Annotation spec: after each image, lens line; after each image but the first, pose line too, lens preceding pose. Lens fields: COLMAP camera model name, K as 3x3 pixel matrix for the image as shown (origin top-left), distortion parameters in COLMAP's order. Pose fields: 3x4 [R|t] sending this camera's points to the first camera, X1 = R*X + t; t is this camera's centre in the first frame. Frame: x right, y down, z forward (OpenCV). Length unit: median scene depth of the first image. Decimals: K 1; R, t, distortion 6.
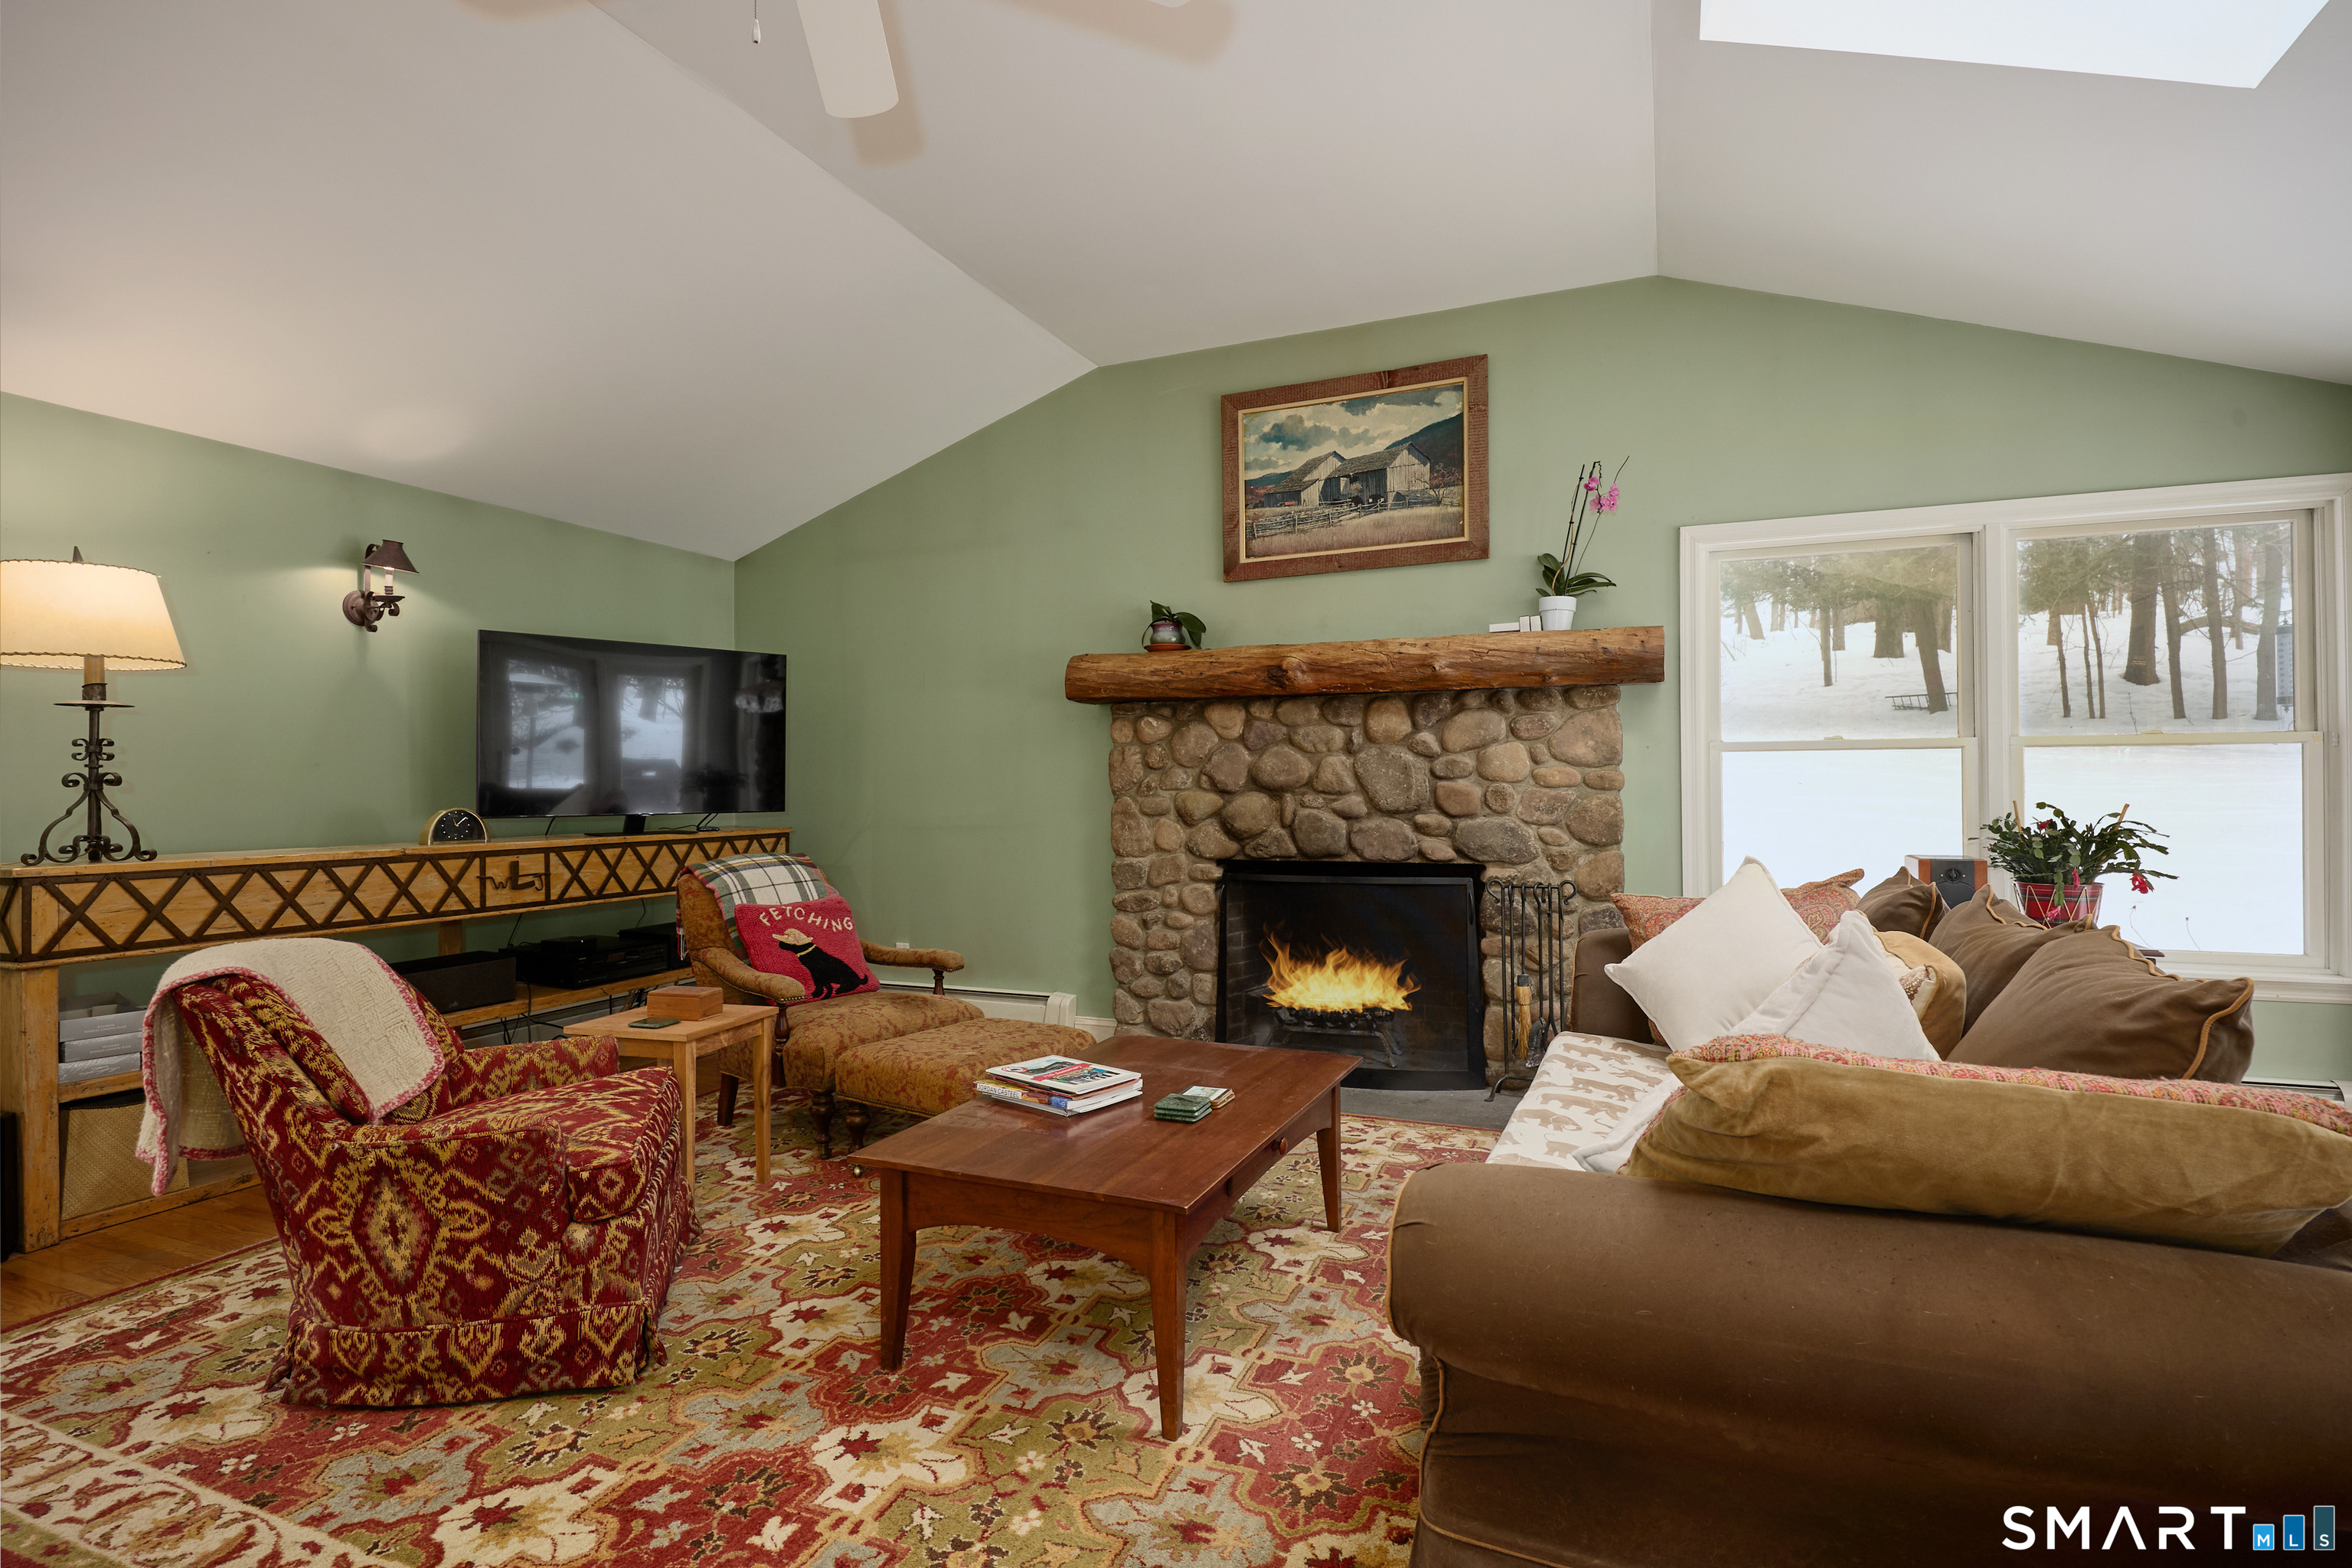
lens RADIAL K [[1170.9, 0, 1170.4], [0, 1170.9, 775.3], [0, 0, 1]] dist [0.002678, -0.012391]
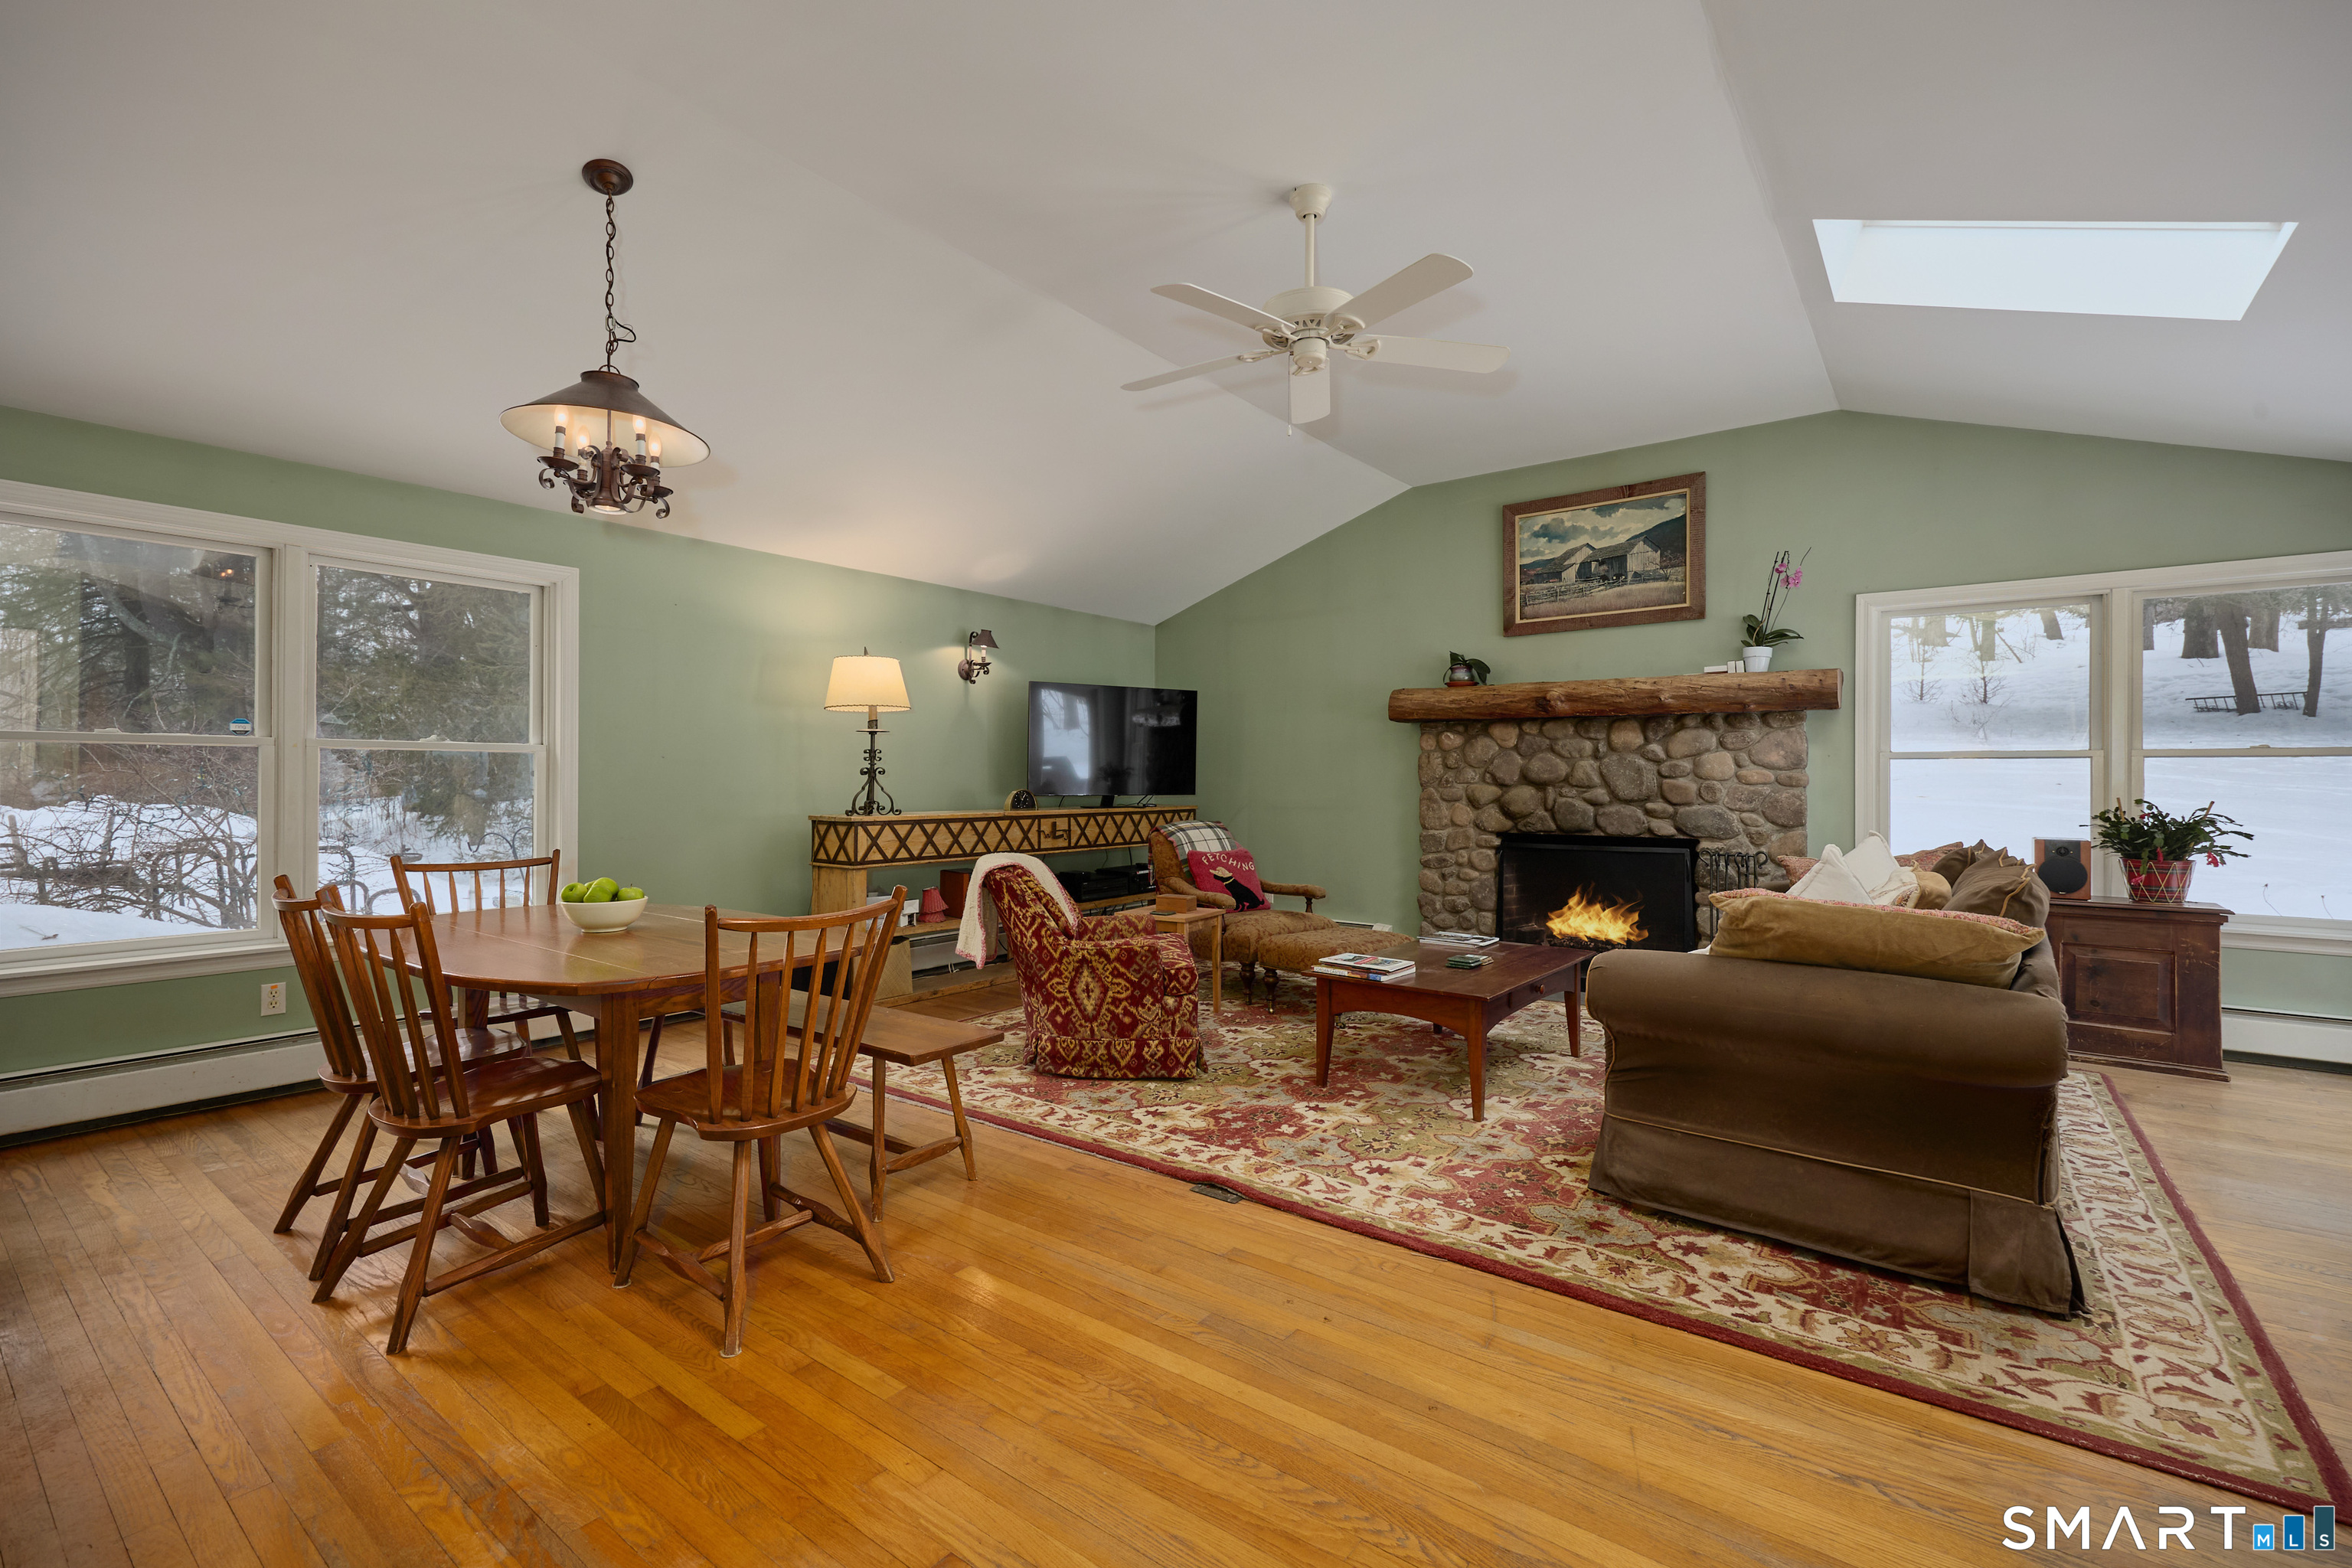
lens RADIAL K [[1036.9, 0, 1167.6], [0, 1036.9, 774.1], [0, 0, 1]] dist [-0.000448, 0.000075]
pose [[0.966916, 0.008915, -0.254938, -0.030643], [-0.007789, 0.999955, 0.005427, -0.003276], [0.254975, -0.003262, 0.966942, -0.372536]]
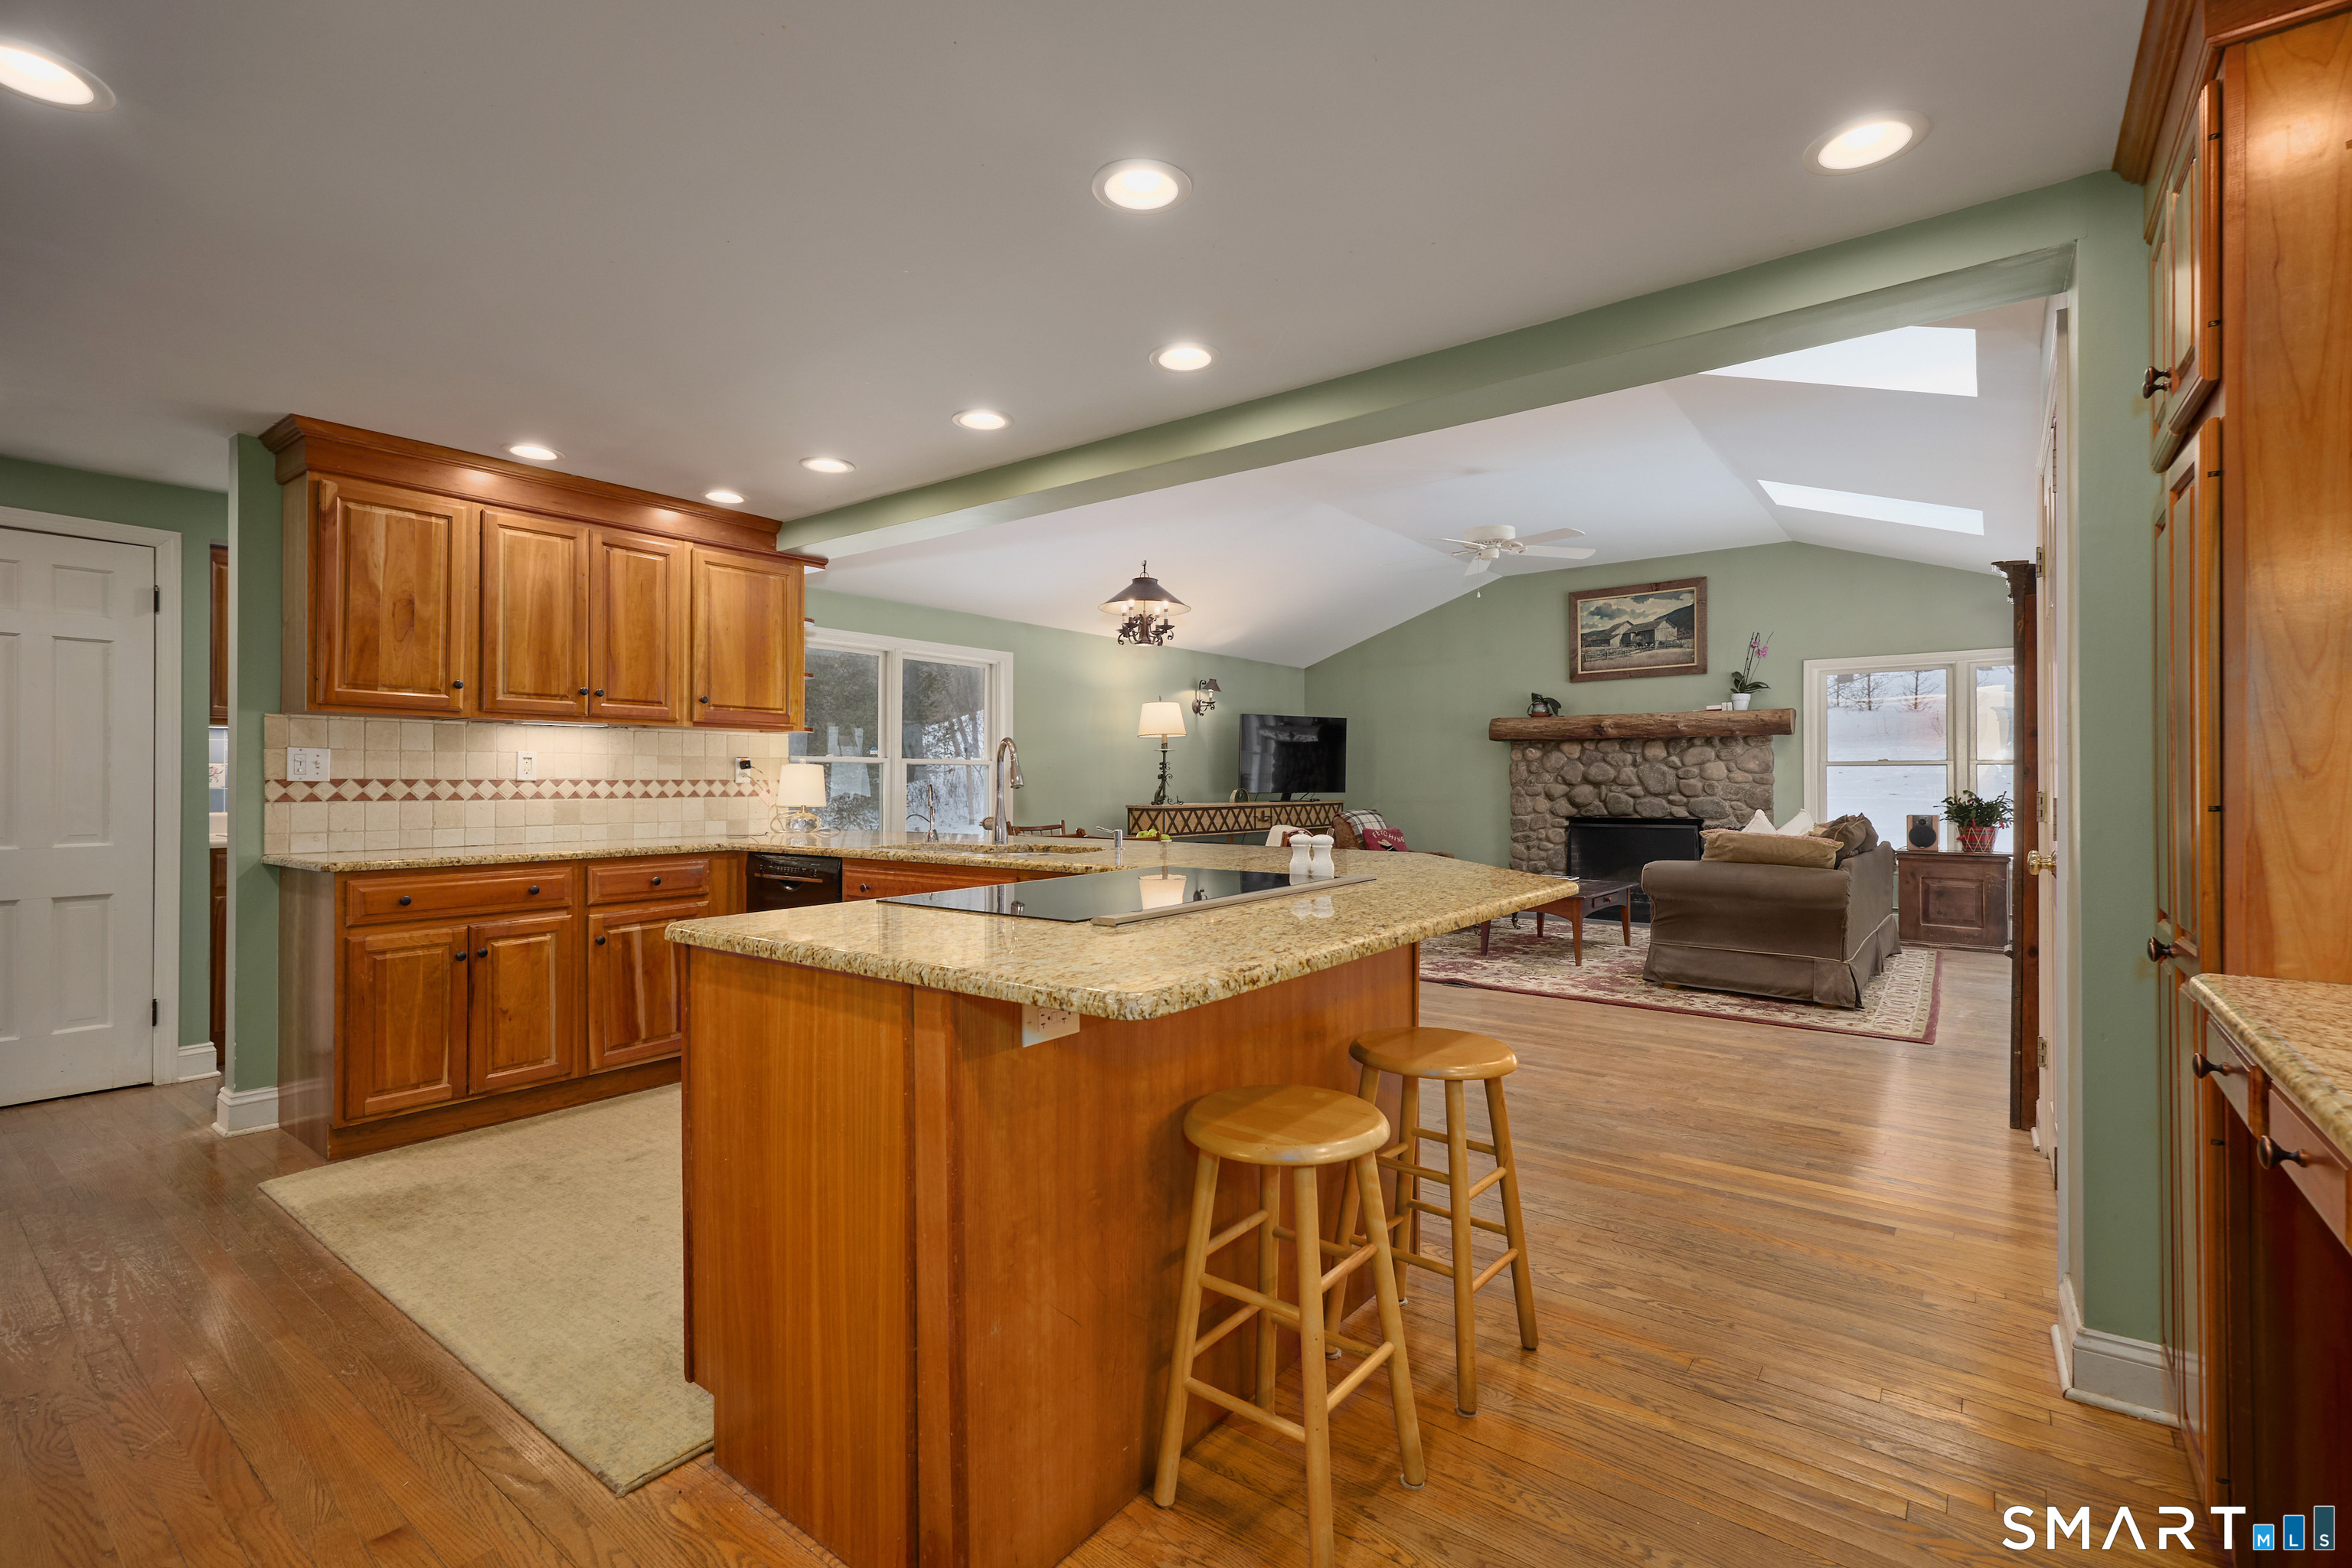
lens RADIAL K [[1057.7, 0, 1172.3], [0, 1057.7, 773.1], [0, 0, 1]] dist [0.002666, -0.000011]
pose [[0.966035, 0.004250, -0.258377, -0.173560], [-0.004399, 0.999990, 0.000000, -0.003308], [0.258374, 0.001137, 0.966044, -1.151049]]
